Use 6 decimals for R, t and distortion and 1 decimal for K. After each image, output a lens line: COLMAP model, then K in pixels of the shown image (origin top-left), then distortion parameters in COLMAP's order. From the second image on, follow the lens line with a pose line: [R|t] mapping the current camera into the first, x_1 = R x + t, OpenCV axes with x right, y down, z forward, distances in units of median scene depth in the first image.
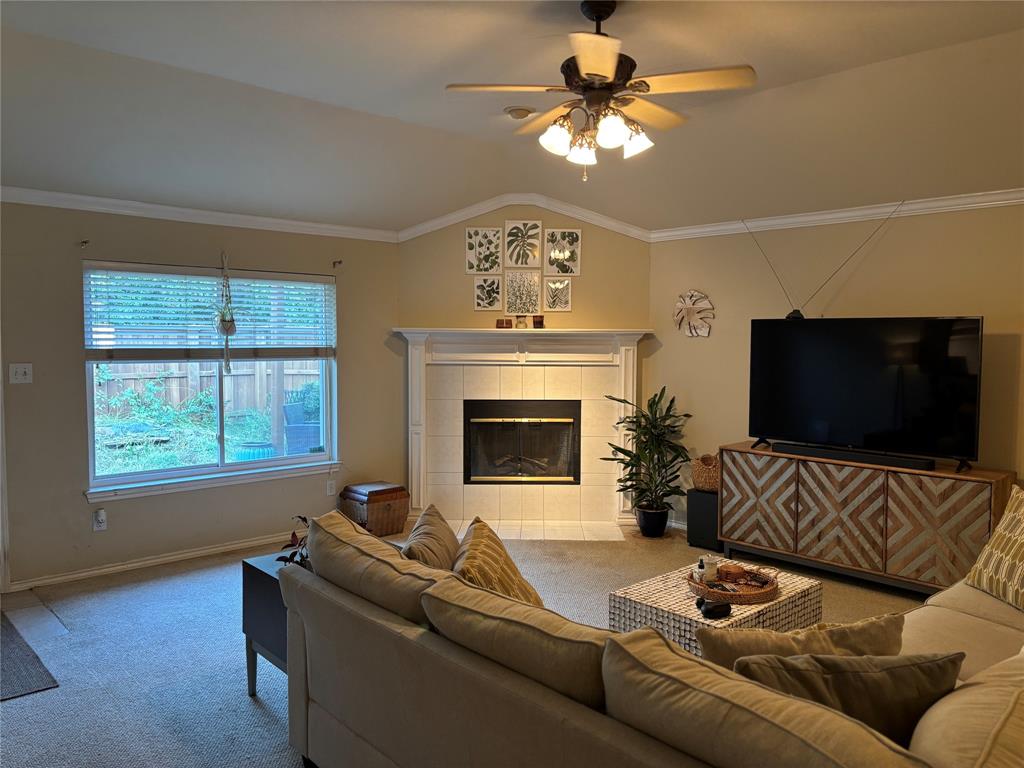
lens RADIAL K [[765.5, 0, 512.0], [0, 765.5, 384.0], [0, 0, 1]] dist [0.074306, -0.129845]
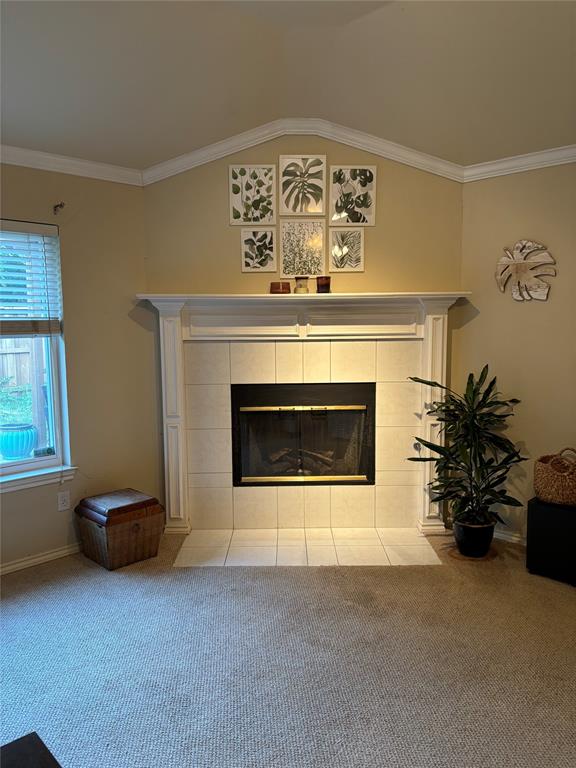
lens RADIAL K [[583.7, 0, 288.0], [0, 583.7, 384.0], [0, 0, 1]] dist [0.055562, -0.074396]
pose [[0.999208, -0.017378, 0.035809, -0.025437], [0.015413, 0.998399, 0.054428, -0.012500], [-0.036697, -0.053833, 0.997875, 0.390724]]
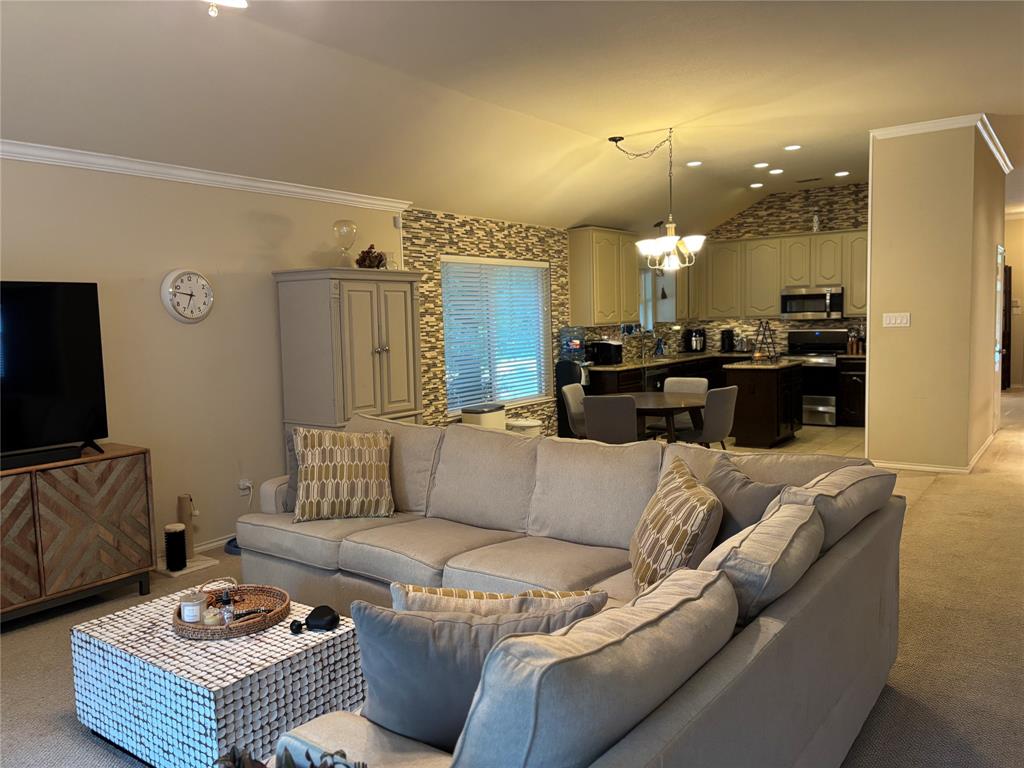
lens RADIAL K [[778.3, 0, 515.4], [0, 778.3, 386.6], [0, 0, 1]] dist [0.055562, -0.074396]
pose [[-0.194934, -0.085549, 0.977078, -0.297342], [0.085396, 0.990926, 0.103799, -0.013529], [-0.977092, 0.103672, -0.185860, 0.473647]]
